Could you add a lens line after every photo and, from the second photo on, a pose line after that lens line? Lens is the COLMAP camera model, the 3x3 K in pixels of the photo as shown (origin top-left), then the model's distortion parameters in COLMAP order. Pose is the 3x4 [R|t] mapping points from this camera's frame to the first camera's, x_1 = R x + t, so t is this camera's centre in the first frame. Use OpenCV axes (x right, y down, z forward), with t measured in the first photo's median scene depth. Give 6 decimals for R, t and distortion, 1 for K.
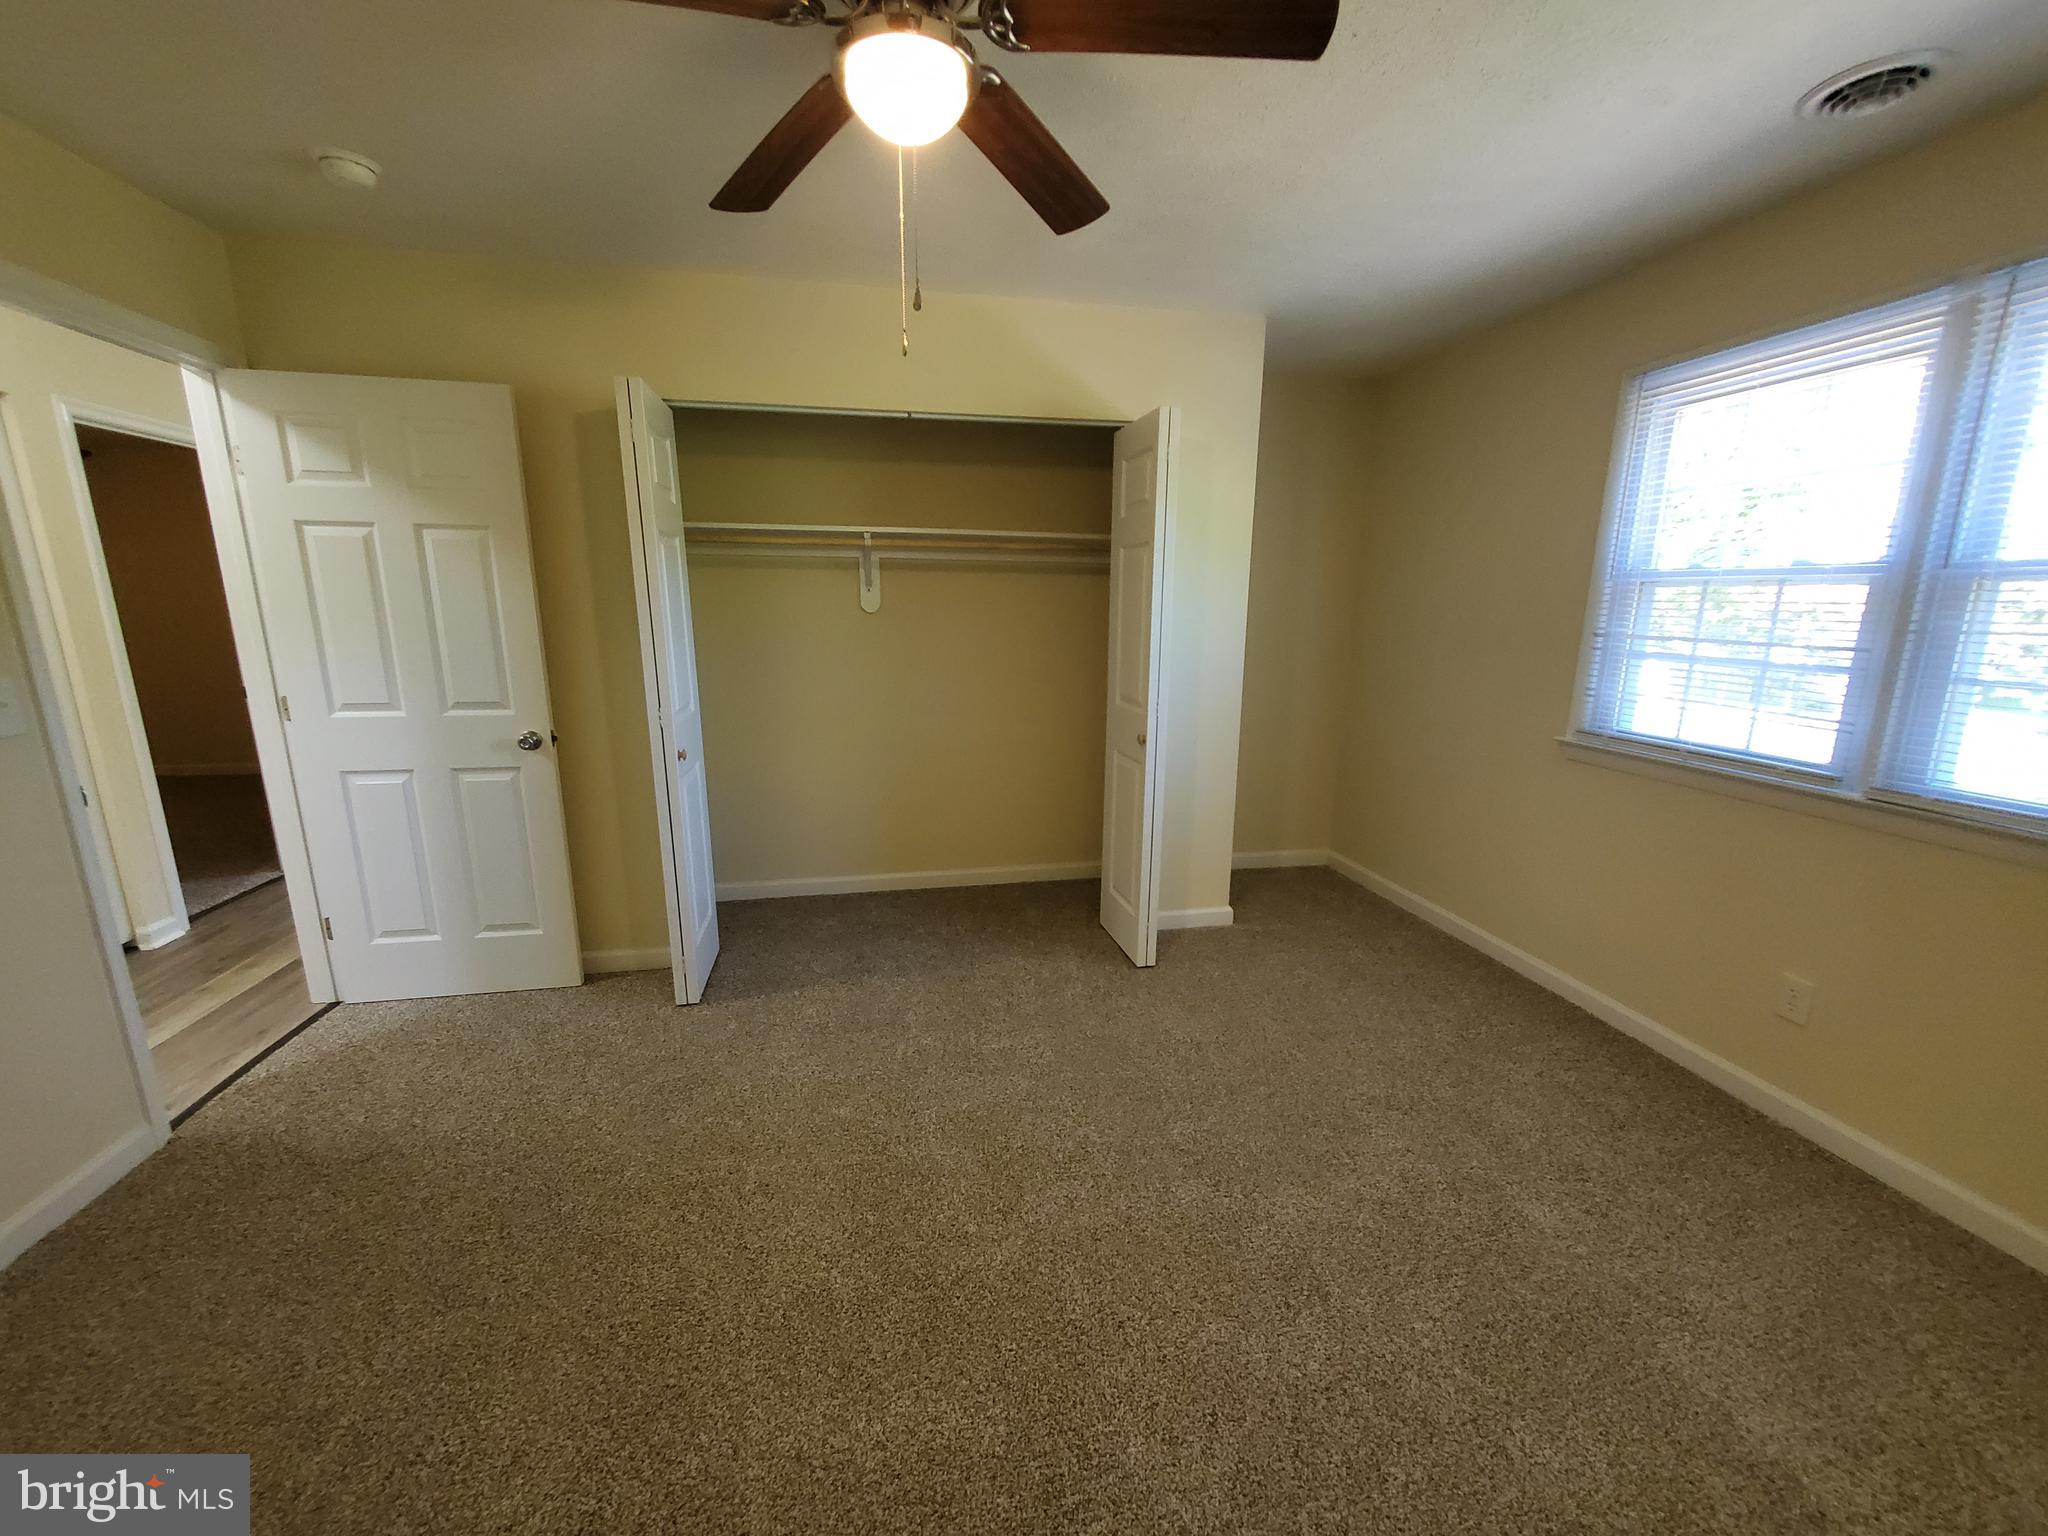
lens RADIAL K [[811.7, 0, 1026.3], [0, 811.7, 784.1], [0, 0, 1]] dist [0.001513, 0.000032]
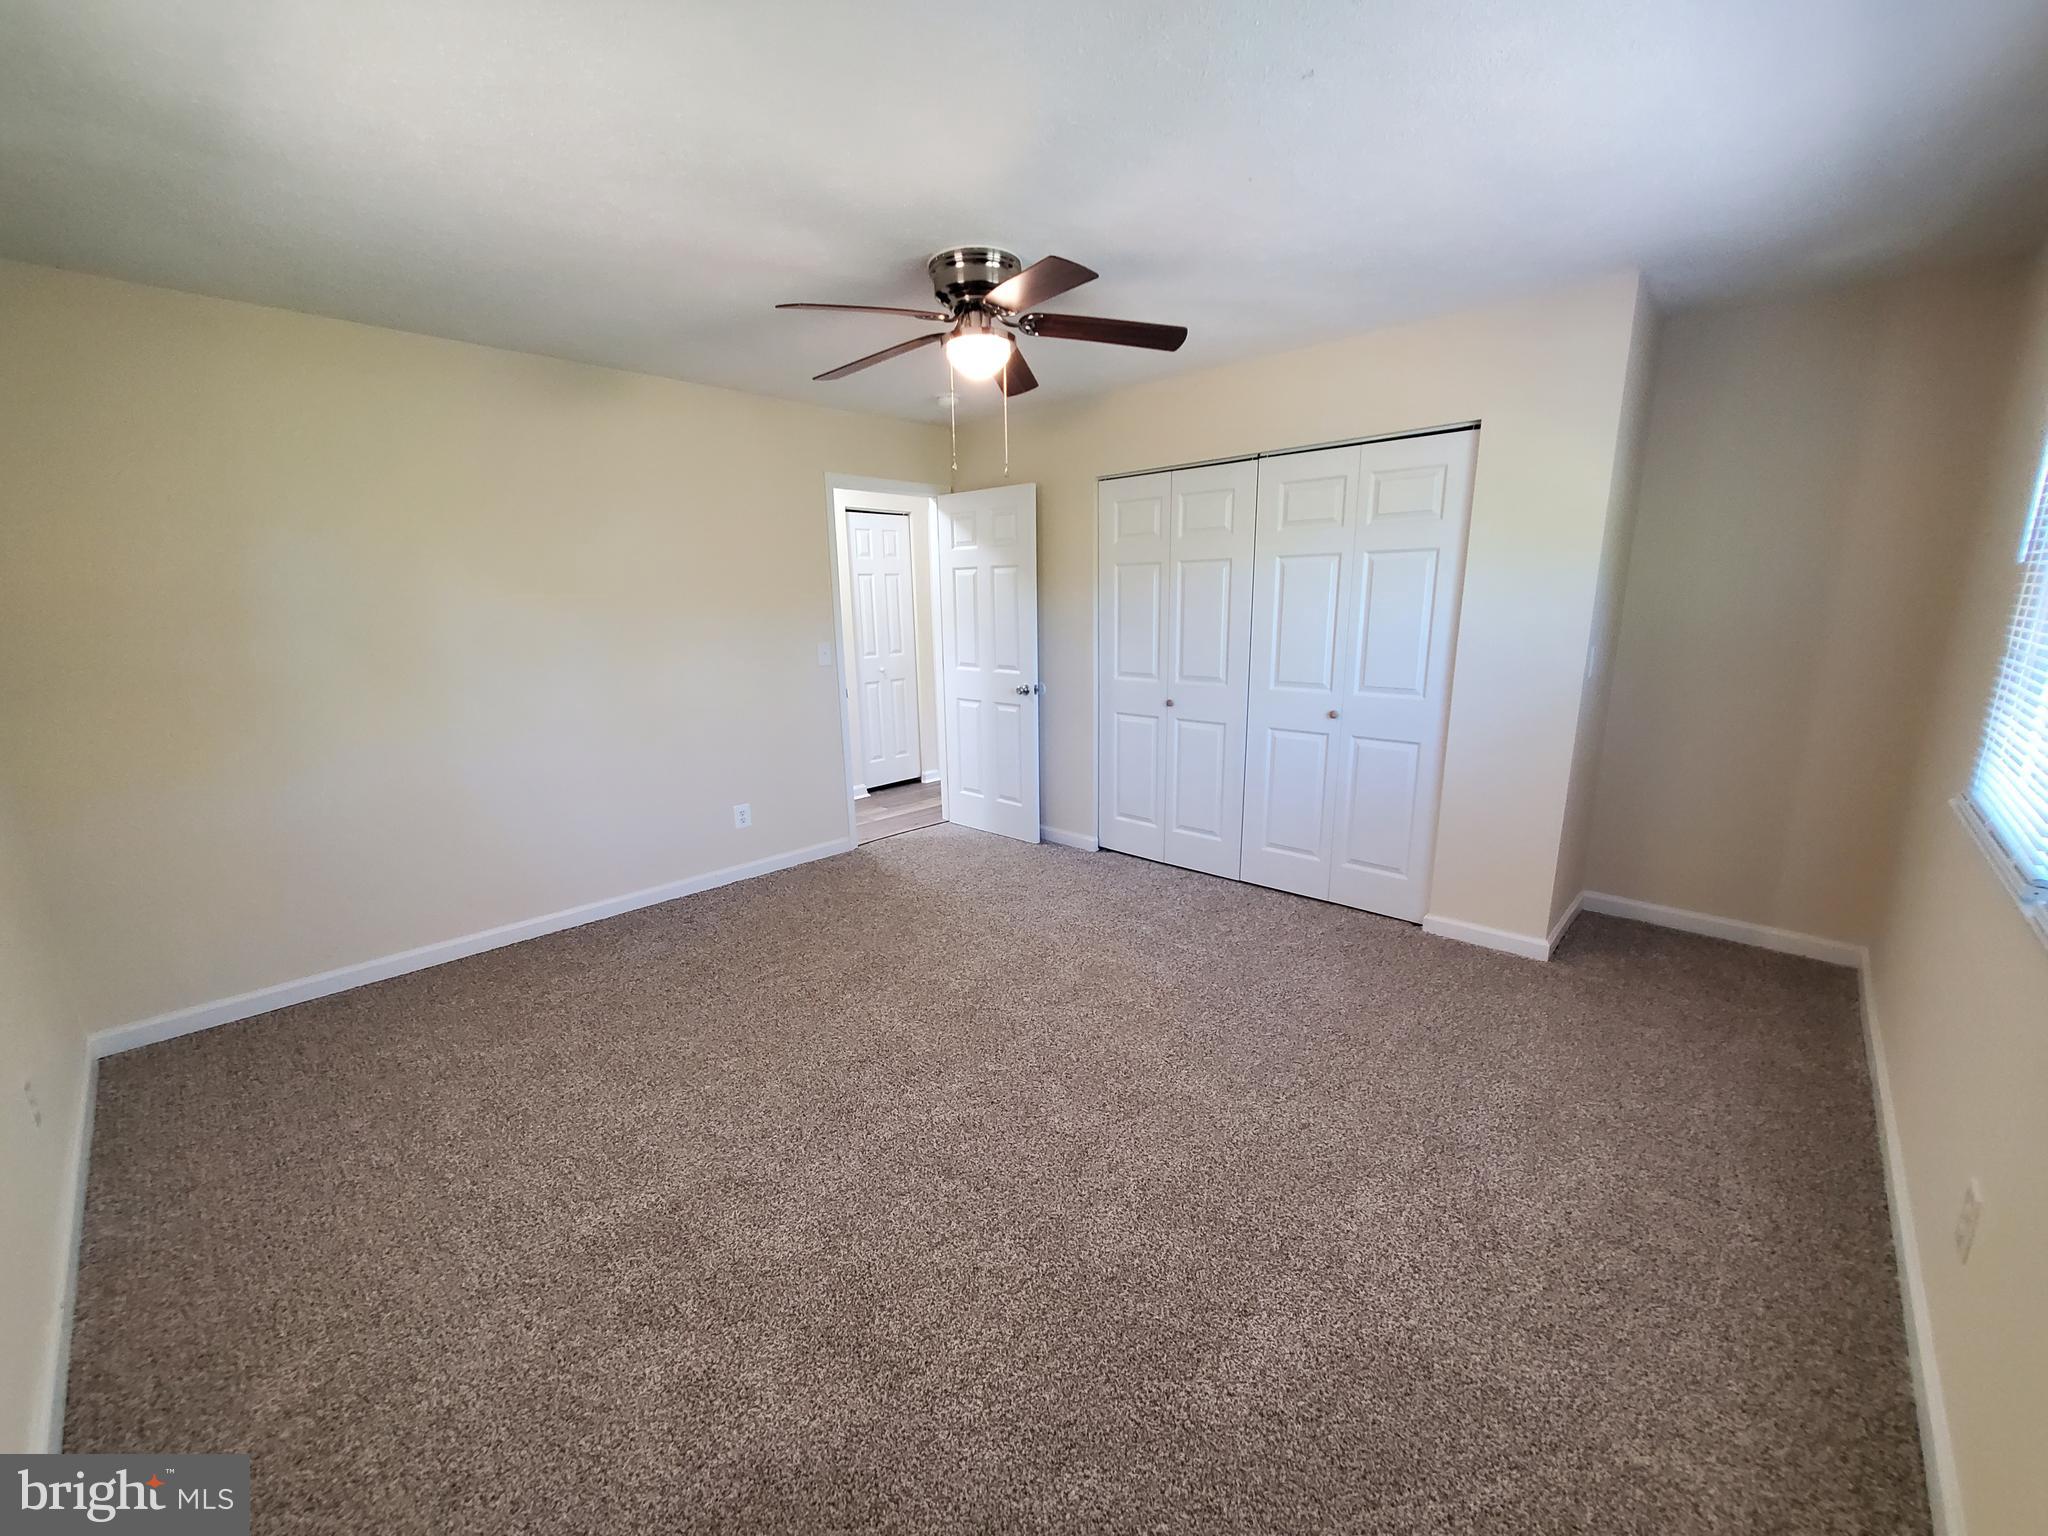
lens RADIAL K [[811.7, 0, 1026.3], [0, 811.7, 784.1], [0, 0, 1]] dist [0.001513, 0.000032]
pose [[0.587402, 0.163277, -0.792653, 0.813343], [-0.159448, 0.983588, 0.084448, -0.003712], [0.793432, 0.076782, 0.603796, -0.001246]]
